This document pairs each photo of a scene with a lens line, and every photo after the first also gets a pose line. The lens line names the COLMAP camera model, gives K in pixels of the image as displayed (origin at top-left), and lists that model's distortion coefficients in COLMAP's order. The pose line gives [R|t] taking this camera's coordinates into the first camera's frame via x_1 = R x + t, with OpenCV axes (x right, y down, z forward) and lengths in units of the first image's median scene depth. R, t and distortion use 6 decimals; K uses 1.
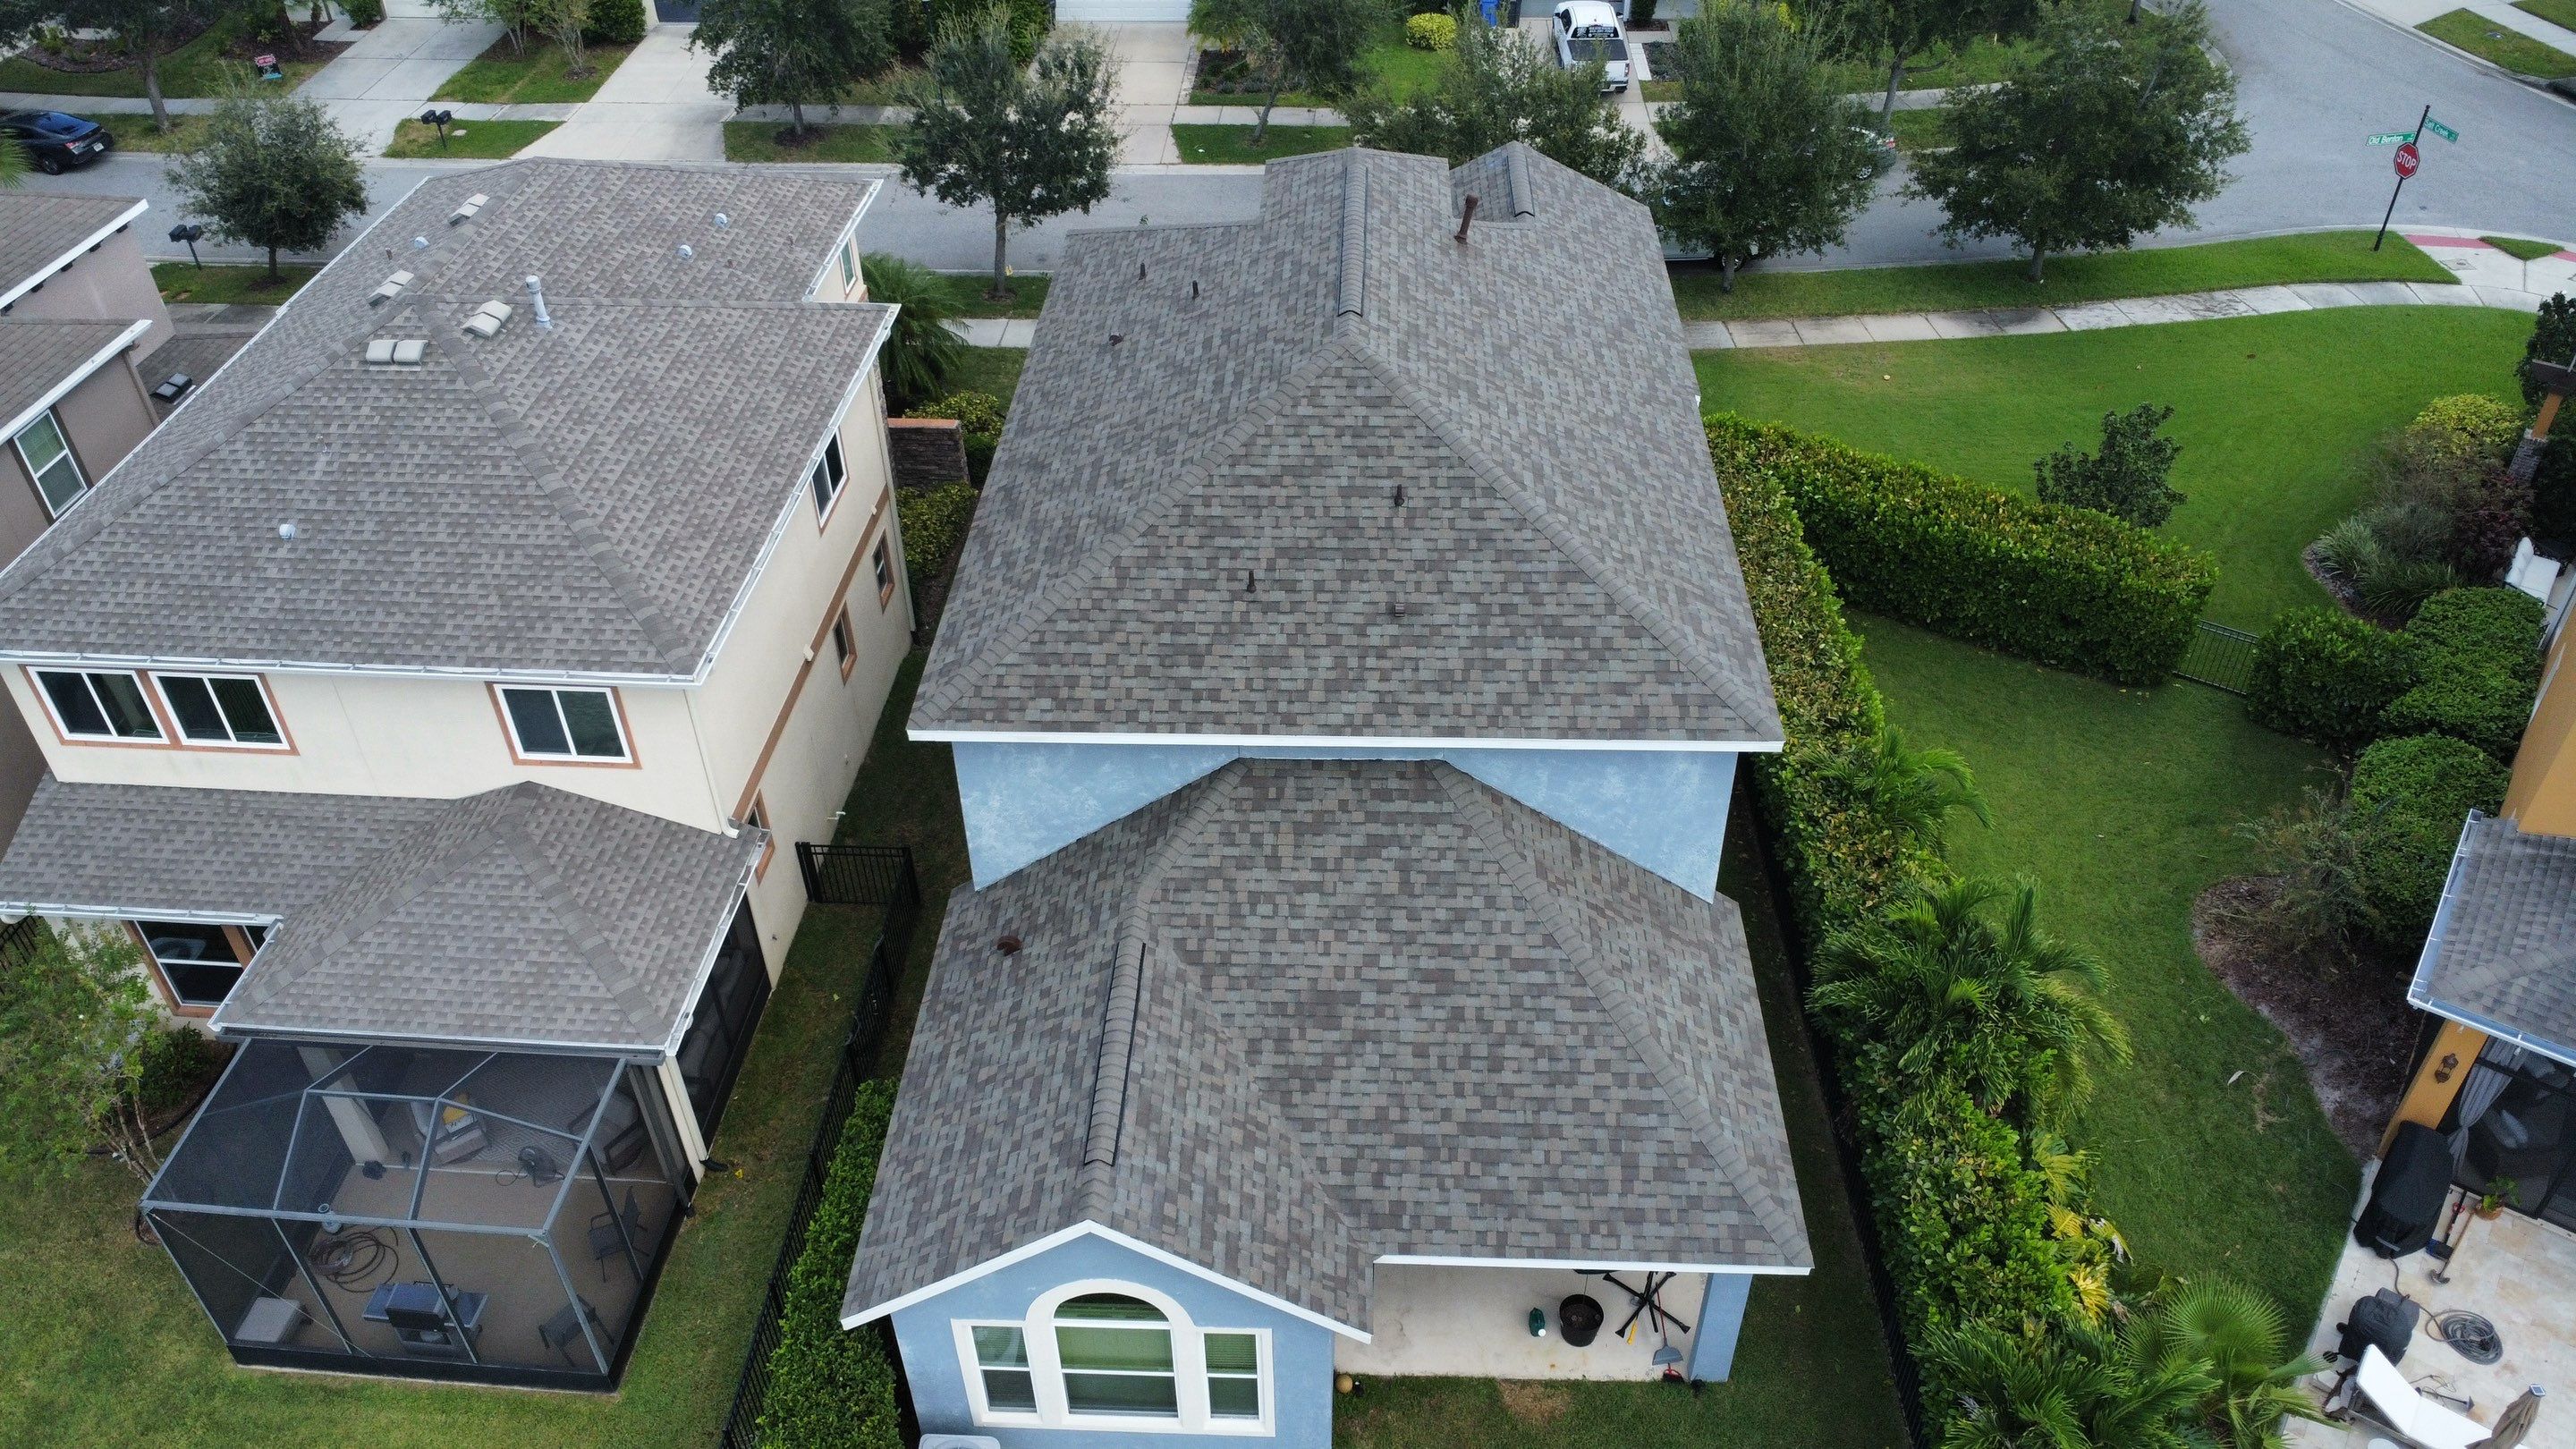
lens RADIAL K [[1870.5, 0, 1272.5], [0, 1870.5, 710.4], [0, 0, 1]] dist [-0.027064, -0.011380]
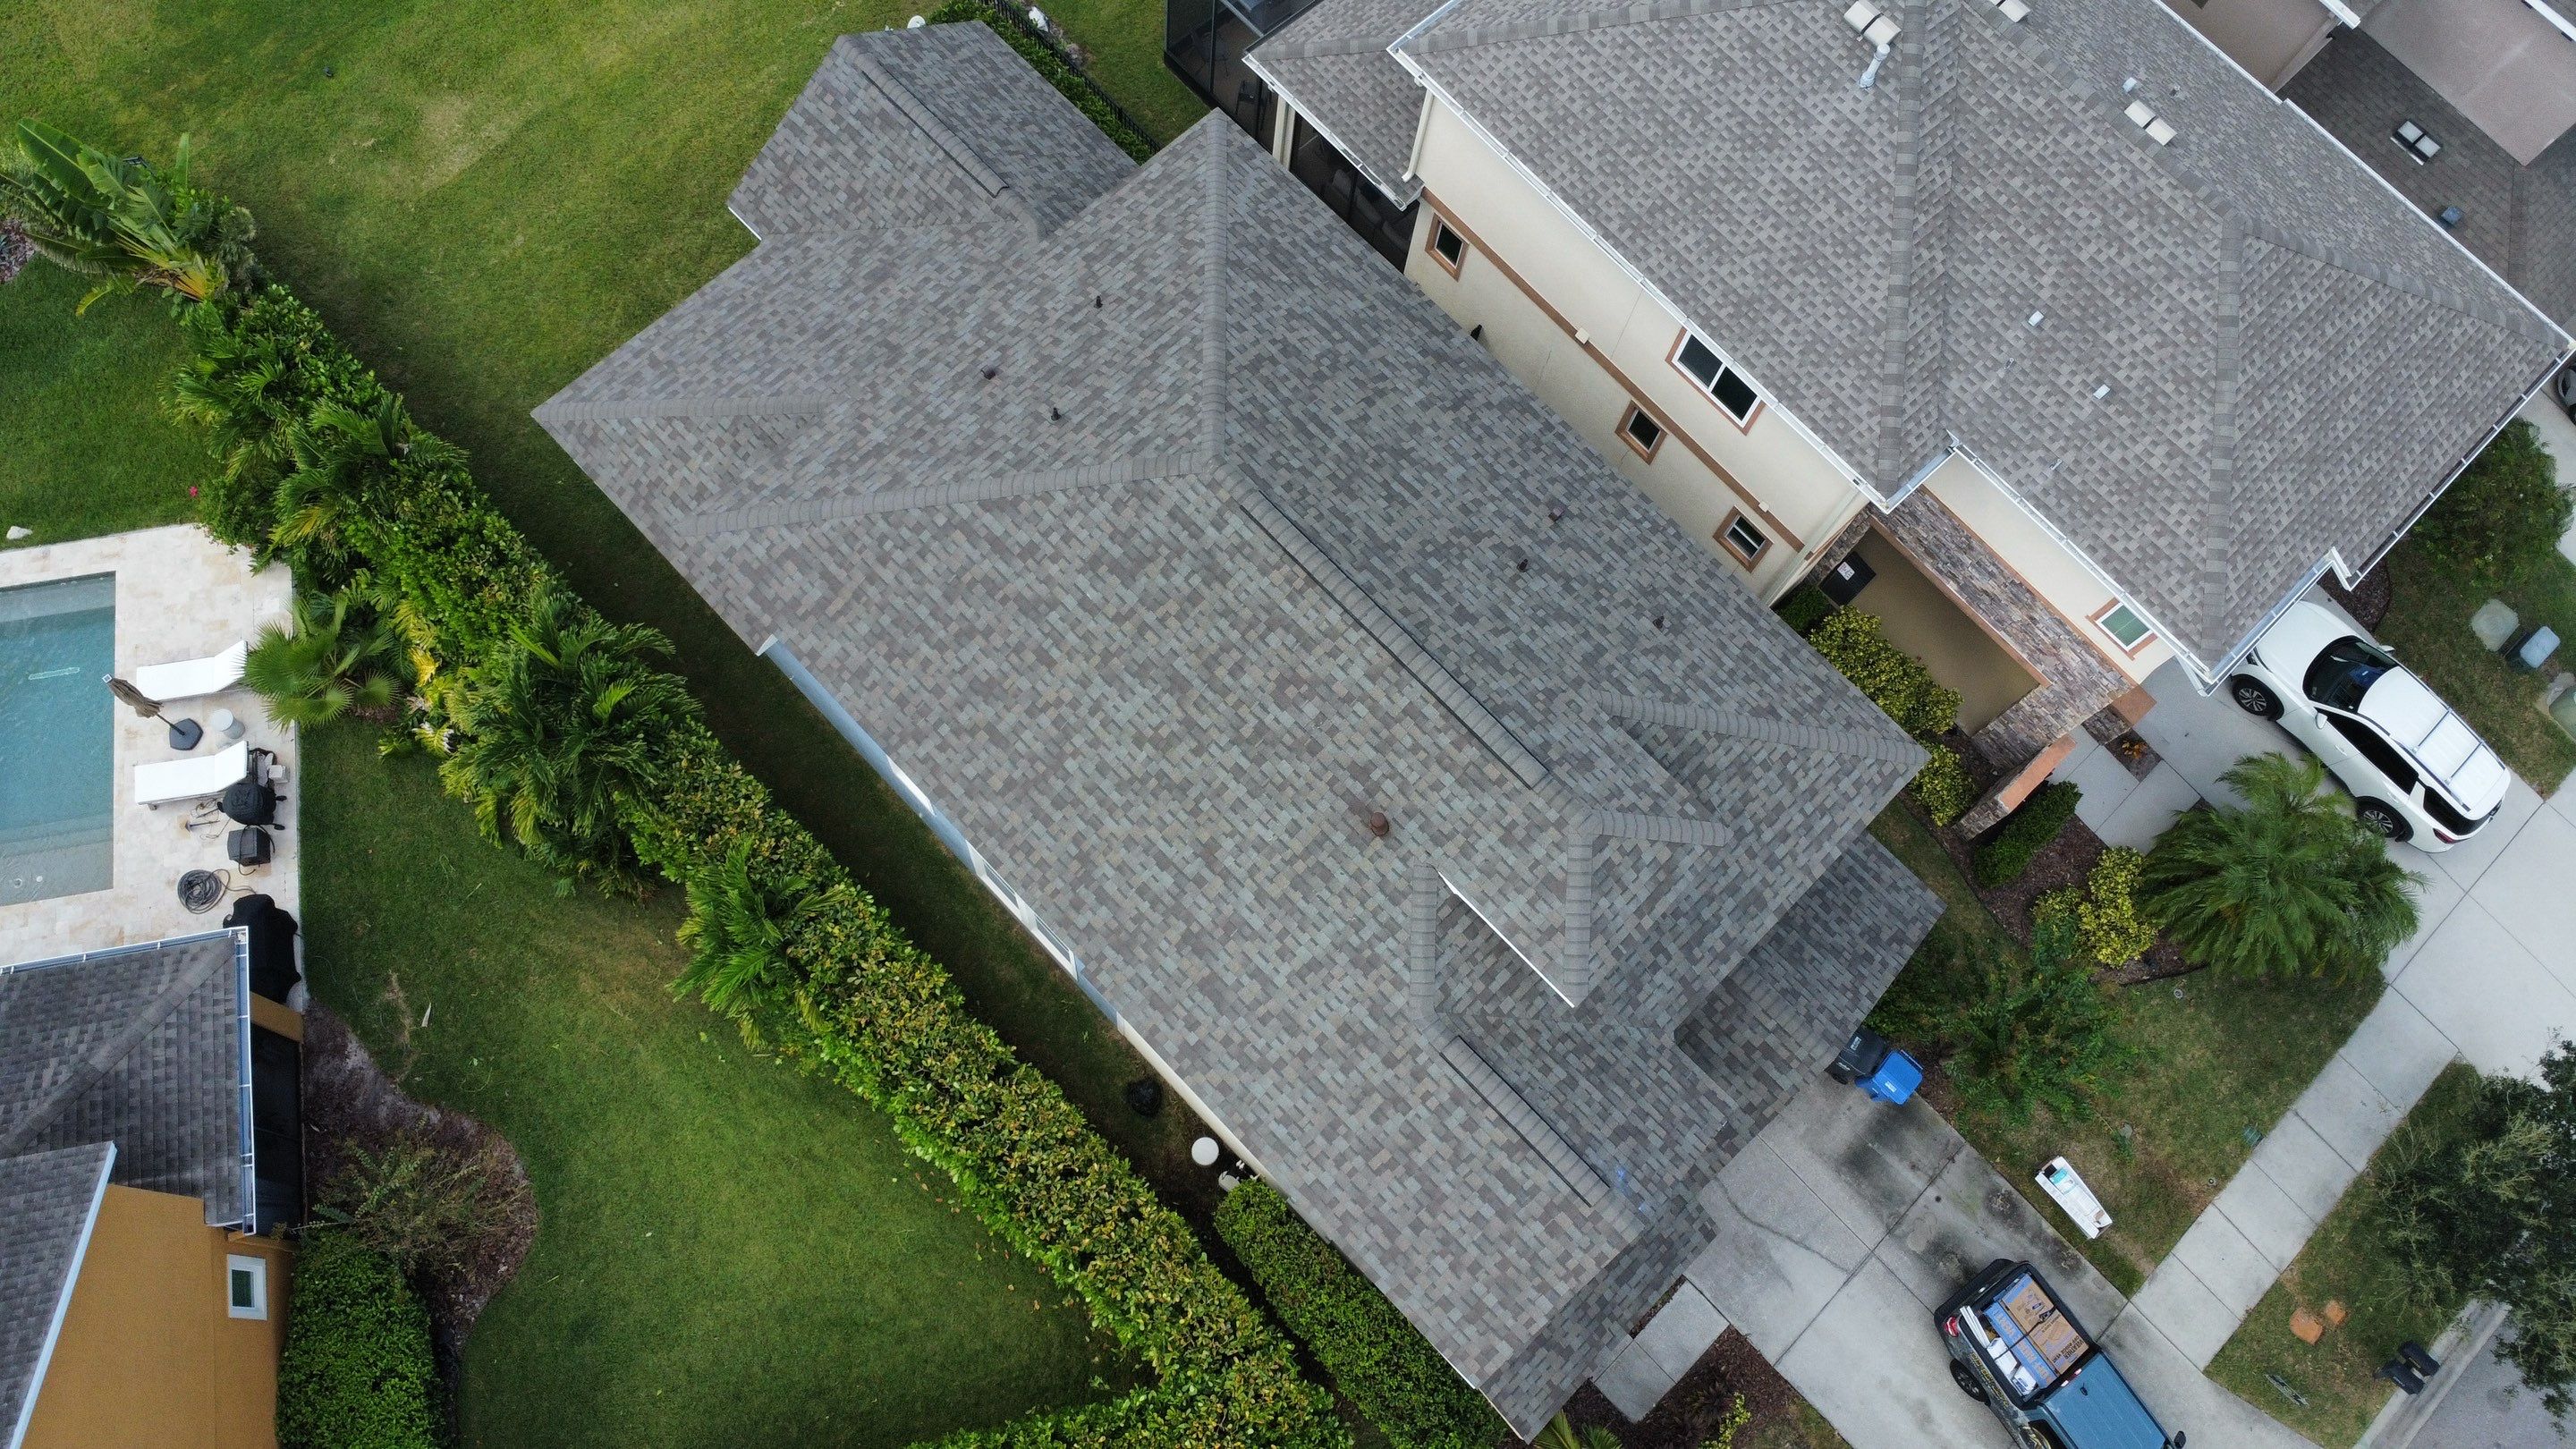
lens RADIAL K [[1870.5, 0, 1278.0], [0, 1870.5, 711.3], [0, 0, 1]] dist [-0.027064, -0.011380]
pose [[-0.679059, 0.683338, -0.268195, 0.376295], [-0.496200, -0.158032, 0.853704, -1.094647], [0.540985, 0.712794, 0.446385, 0.701396]]
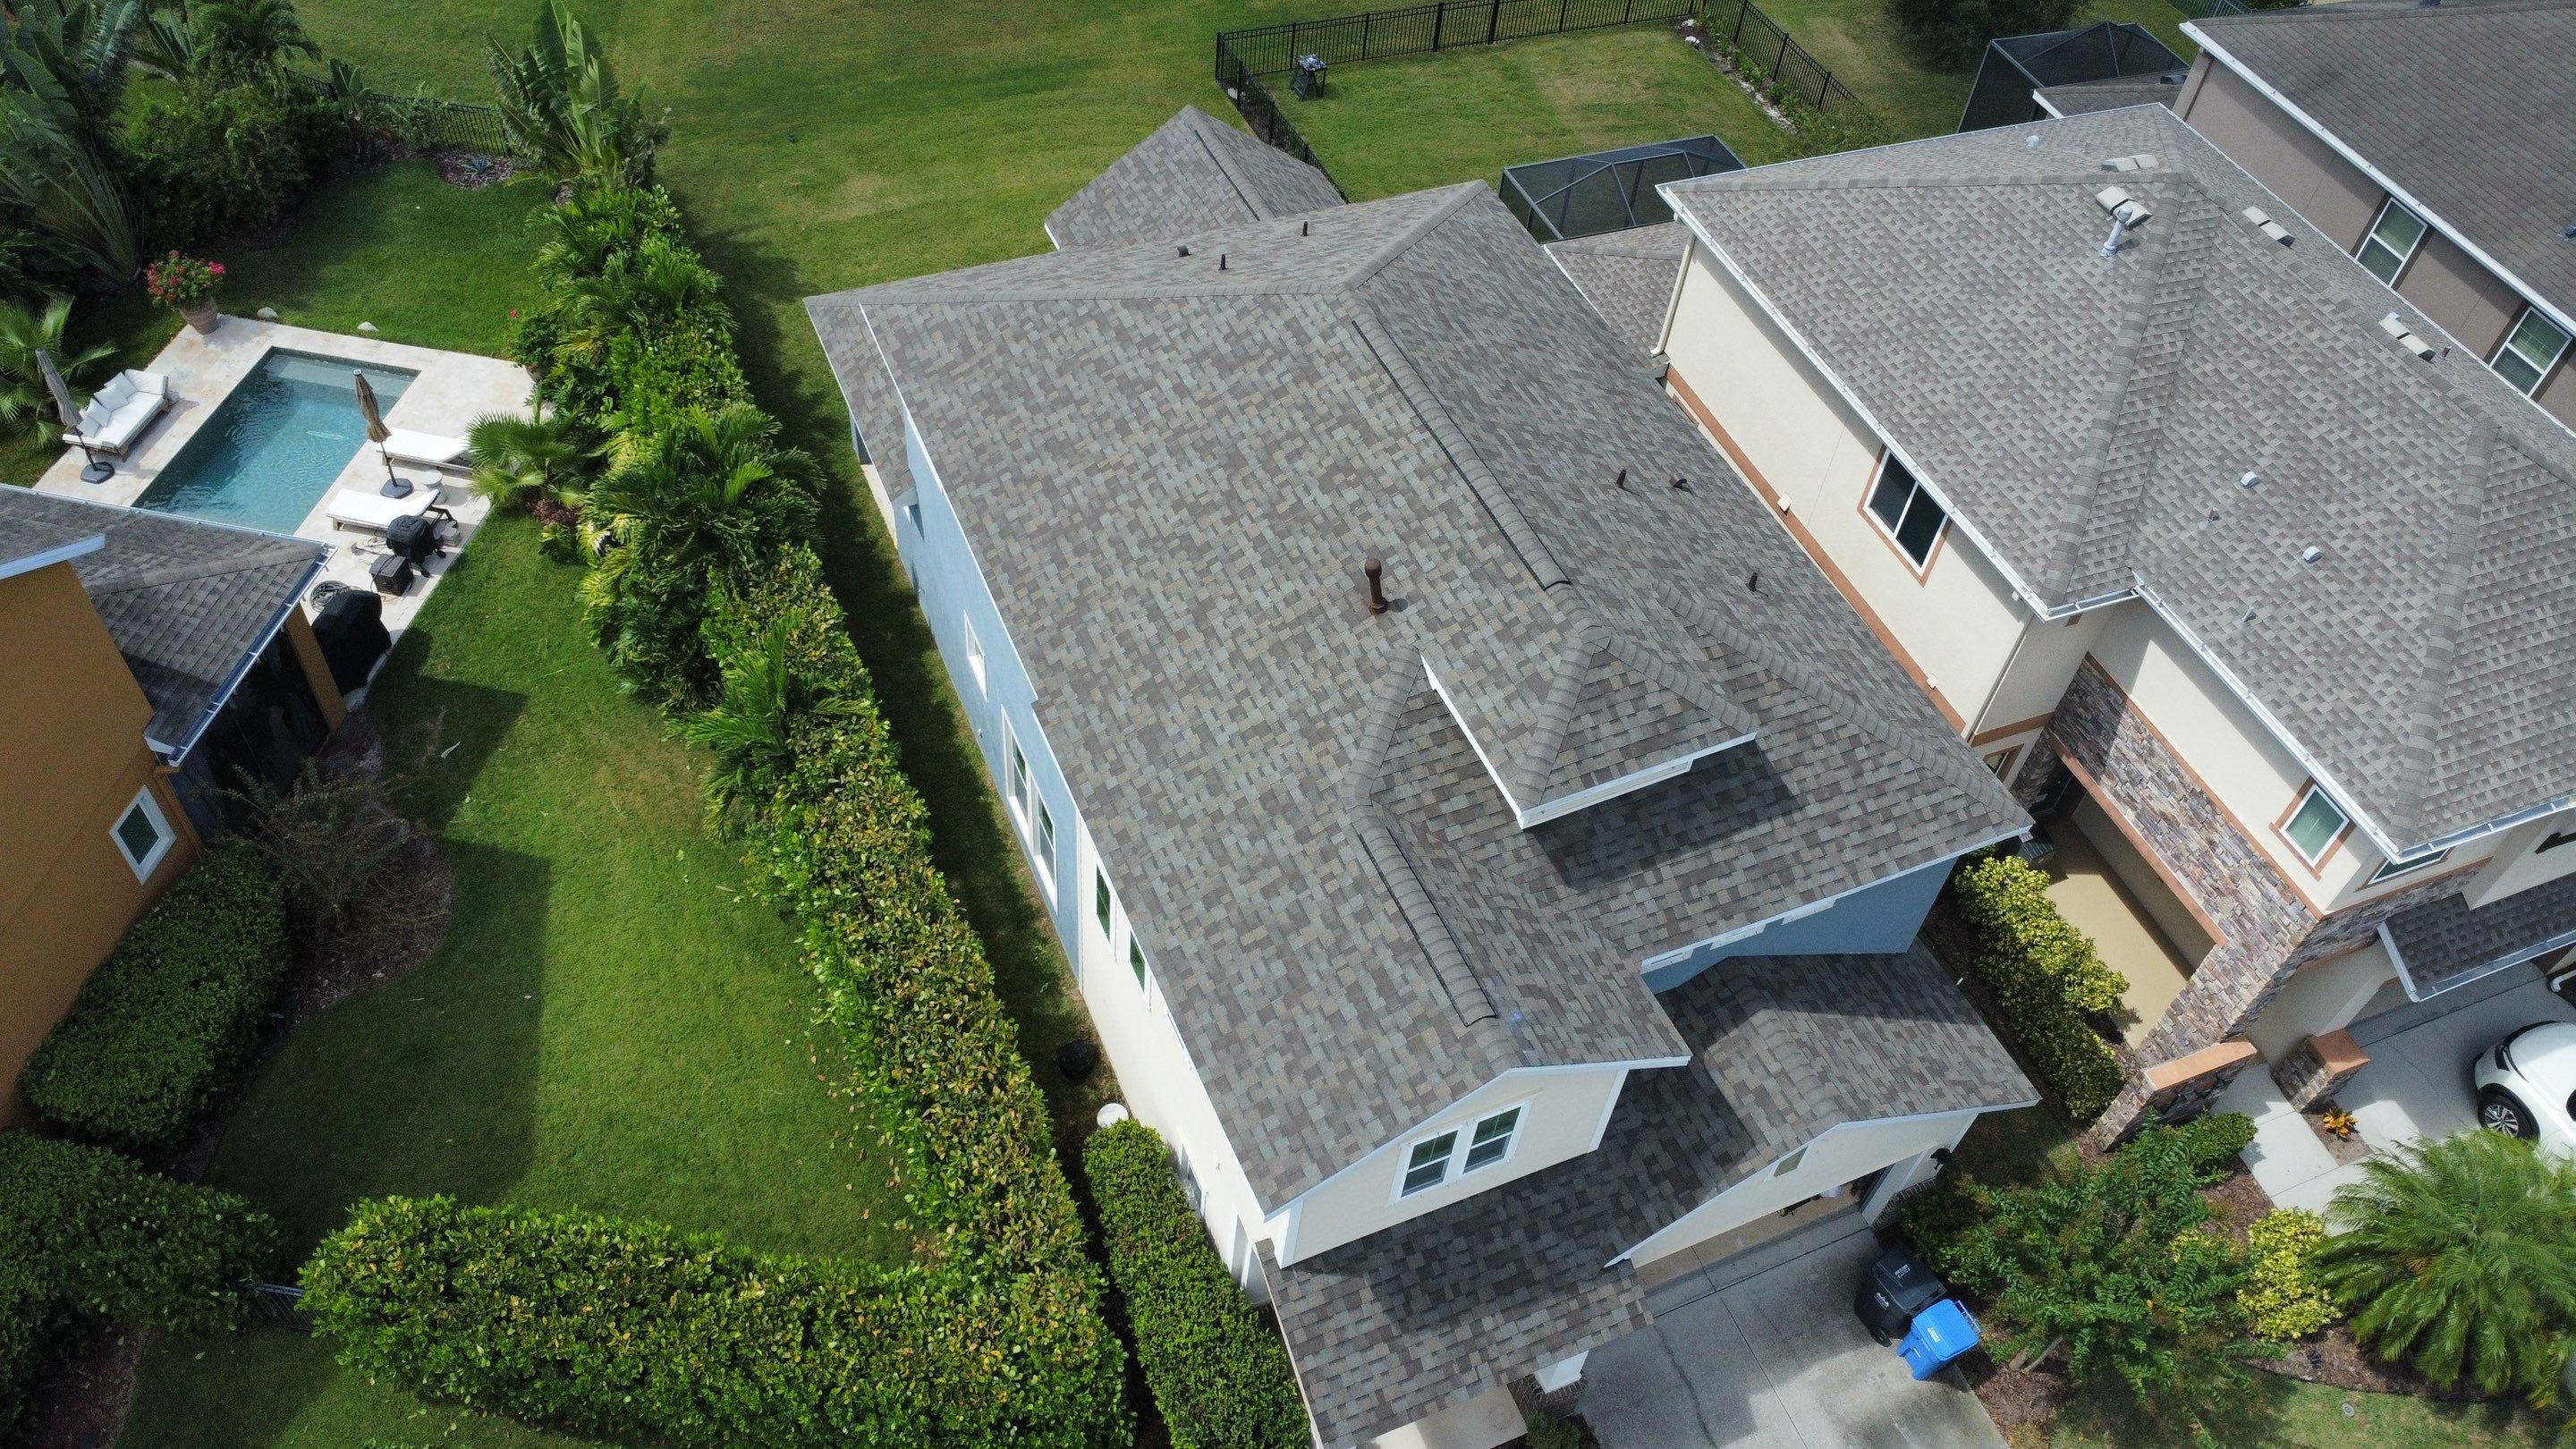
lens RADIAL K [[1870.5, 0, 1279.0], [0, 1870.5, 711.8], [0, 0, 1]] dist [-0.027064, -0.011380]
pose [[-0.896504, 0.300746, -0.325318, 0.469598], [-0.312916, 0.089980, 0.945509, -1.128209], [0.313631, 0.949450, 0.013440, 1.225643]]
